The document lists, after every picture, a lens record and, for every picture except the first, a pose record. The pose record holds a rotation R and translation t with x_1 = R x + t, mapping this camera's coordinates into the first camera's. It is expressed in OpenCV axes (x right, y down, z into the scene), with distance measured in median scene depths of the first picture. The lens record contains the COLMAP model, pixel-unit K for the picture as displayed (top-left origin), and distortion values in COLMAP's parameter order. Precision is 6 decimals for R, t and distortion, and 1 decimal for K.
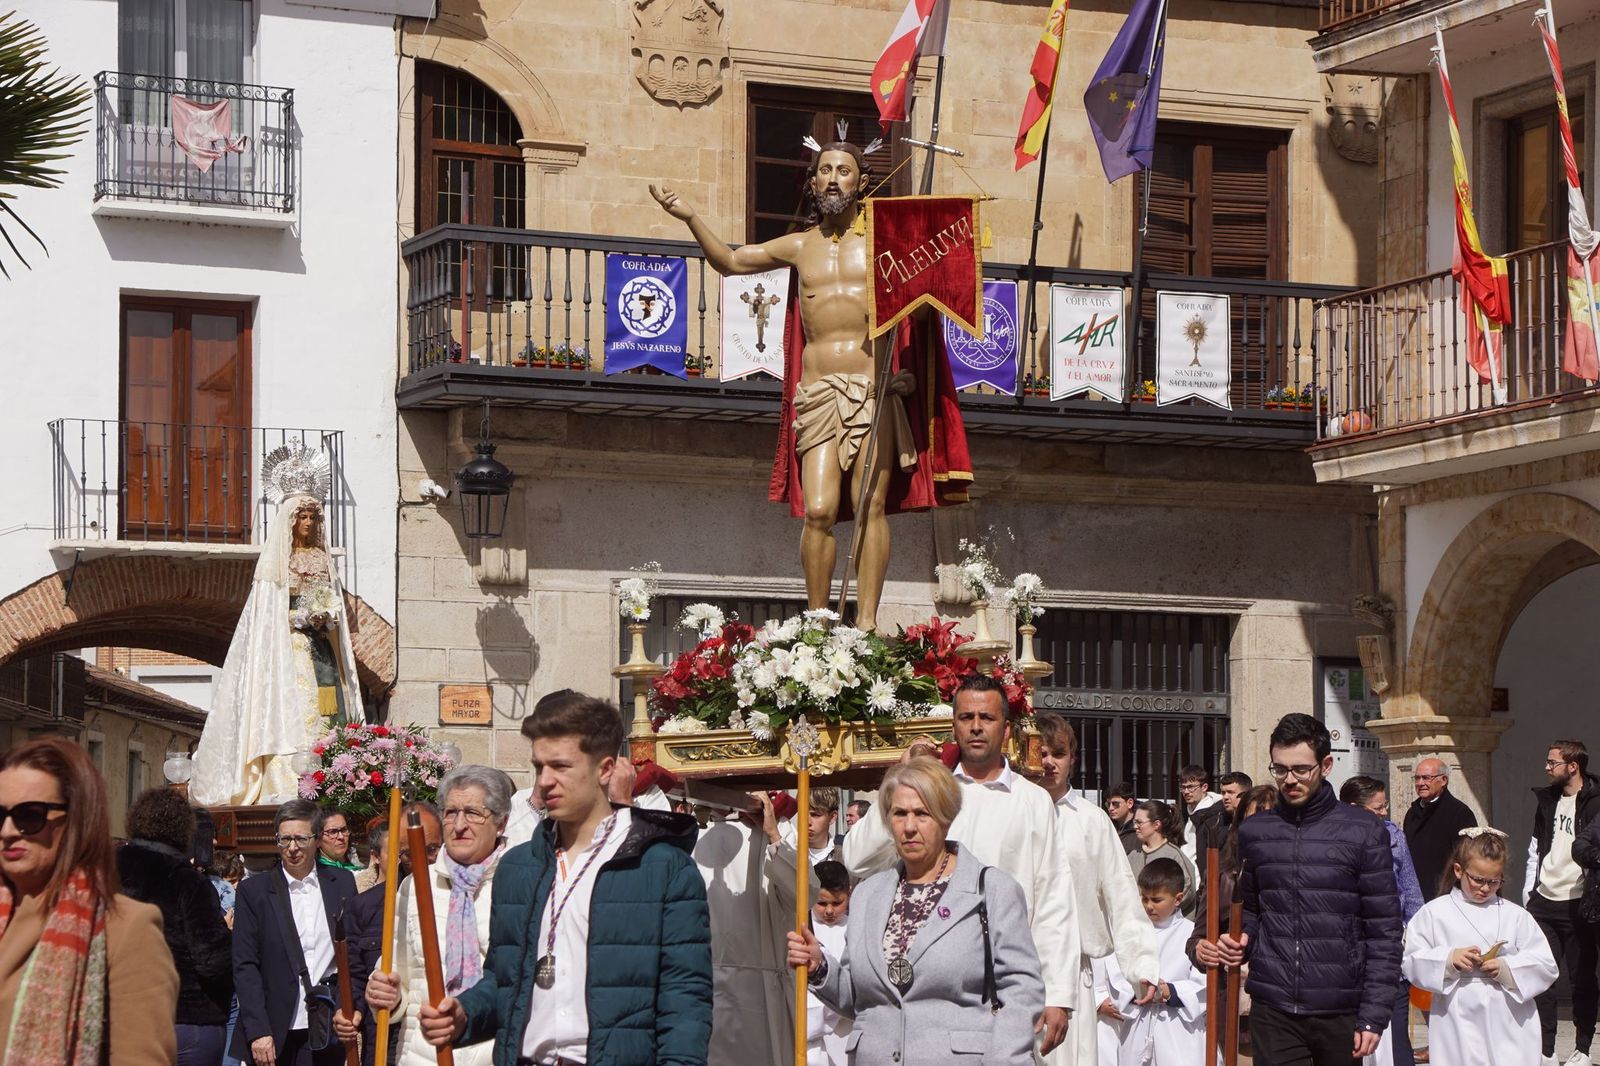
lens RADIAL K [[4604.9, 0, 800.7], [0, 4604.9, 552.4], [0, 0, 1]] dist [0.620958, 2.154270]
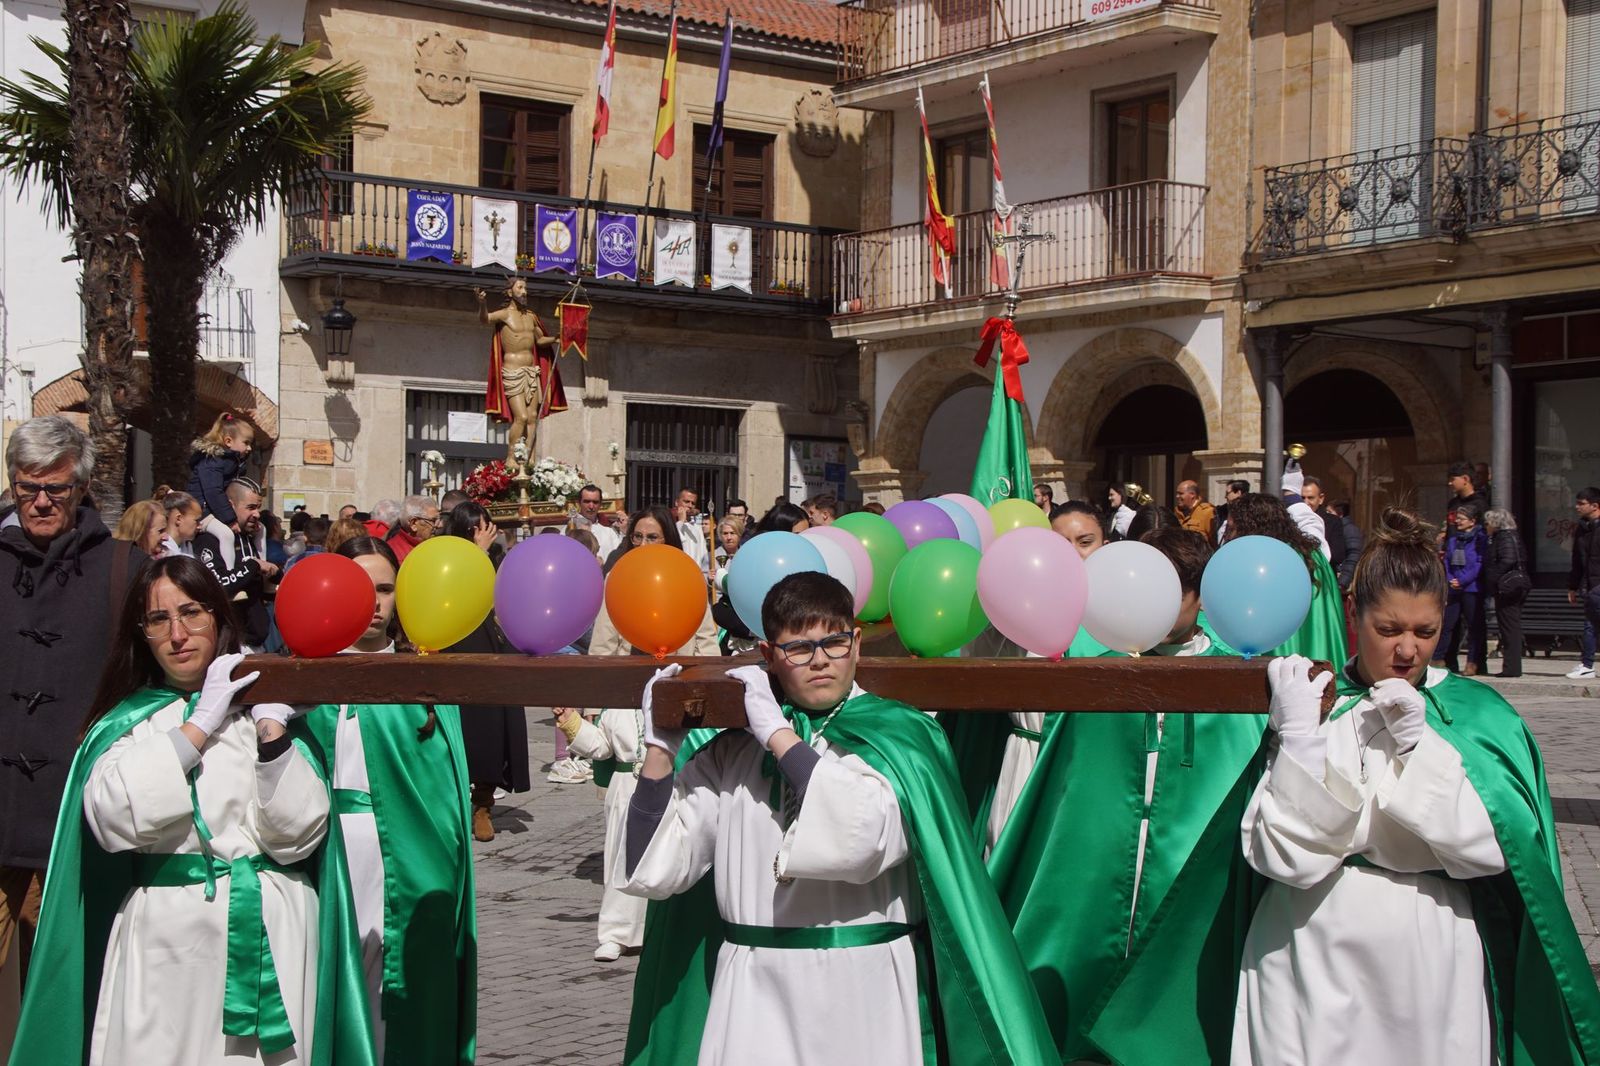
lens RADIAL K [[2700.1, 0, 785.9], [0, 2700.1, 556.5], [0, 0, 1]] dist [0.115964, 0.679972]
pose [[0.980018, 0.011620, 0.198569, -0.102471], [-0.025587, 0.997363, 0.067918, -0.001214], [-0.197256, -0.071641, 0.977731, -0.017038]]
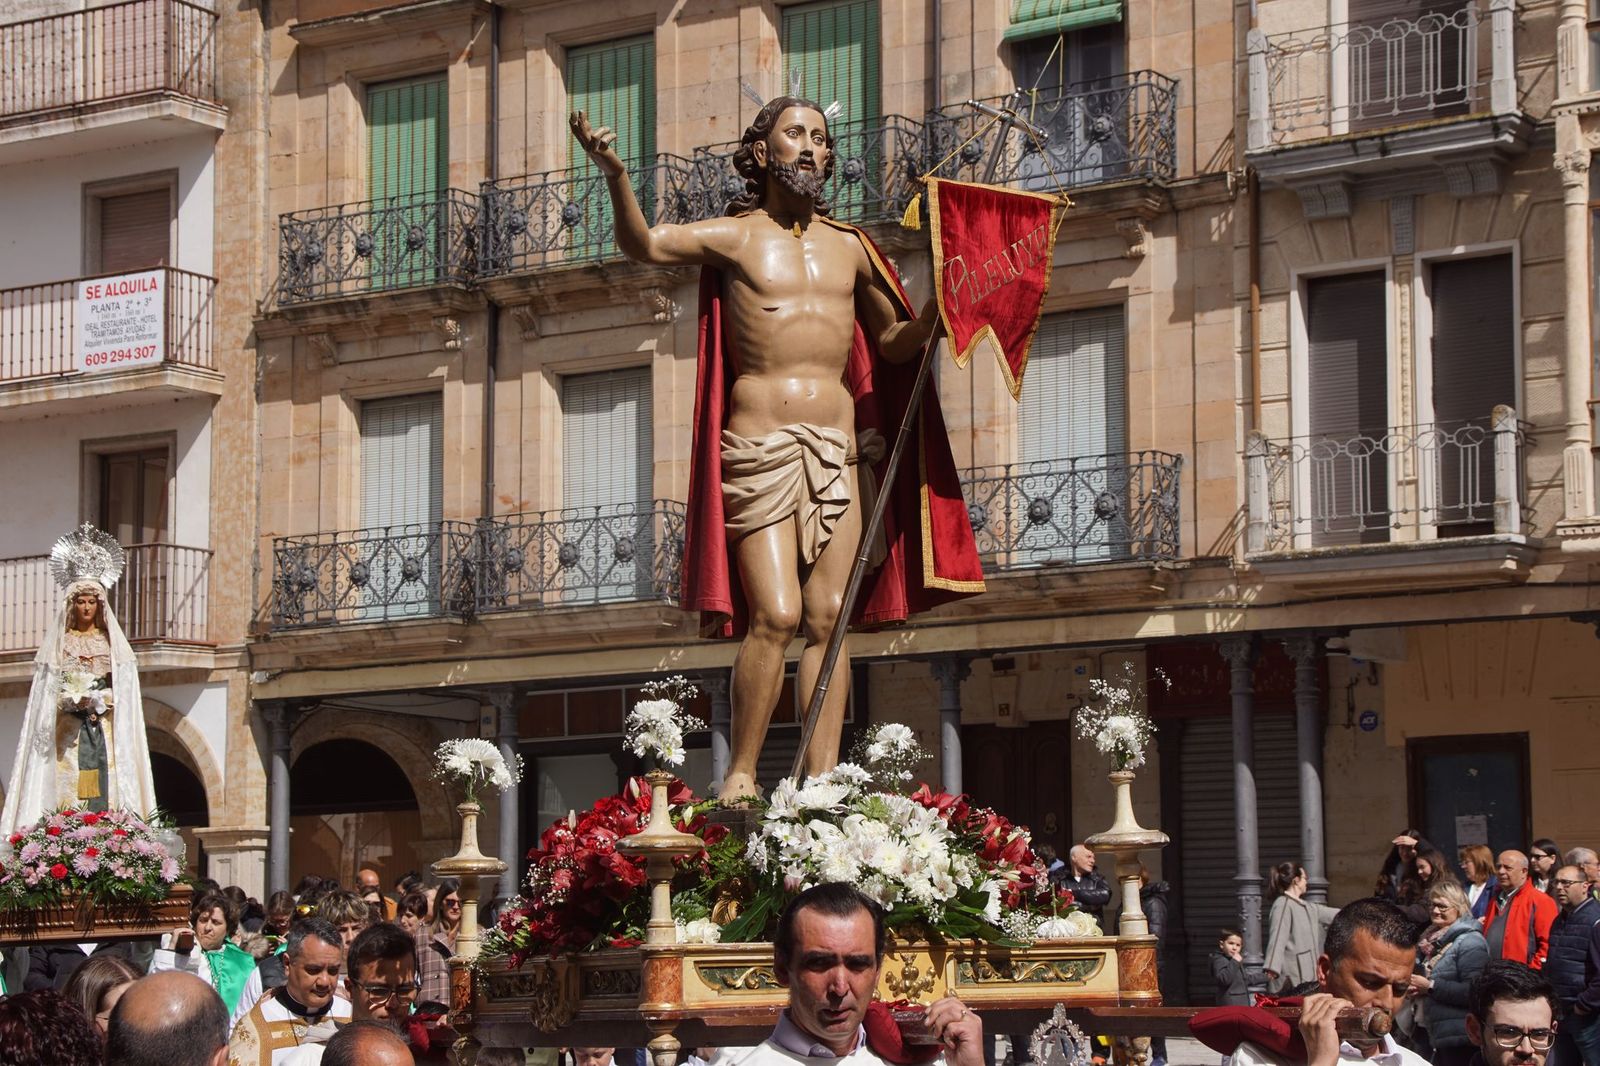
lens RADIAL K [[3503.8, 0, 790.4], [0, 3503.8, 552.4], [0, 0, 1]] dist [0.309376, 1.476851]
pose [[0.855424, 0.059848, 0.514459, -0.201157], [-0.039923, 0.997965, -0.049711, -0.015860], [-0.516388, 0.021985, 0.856073, -0.197941]]
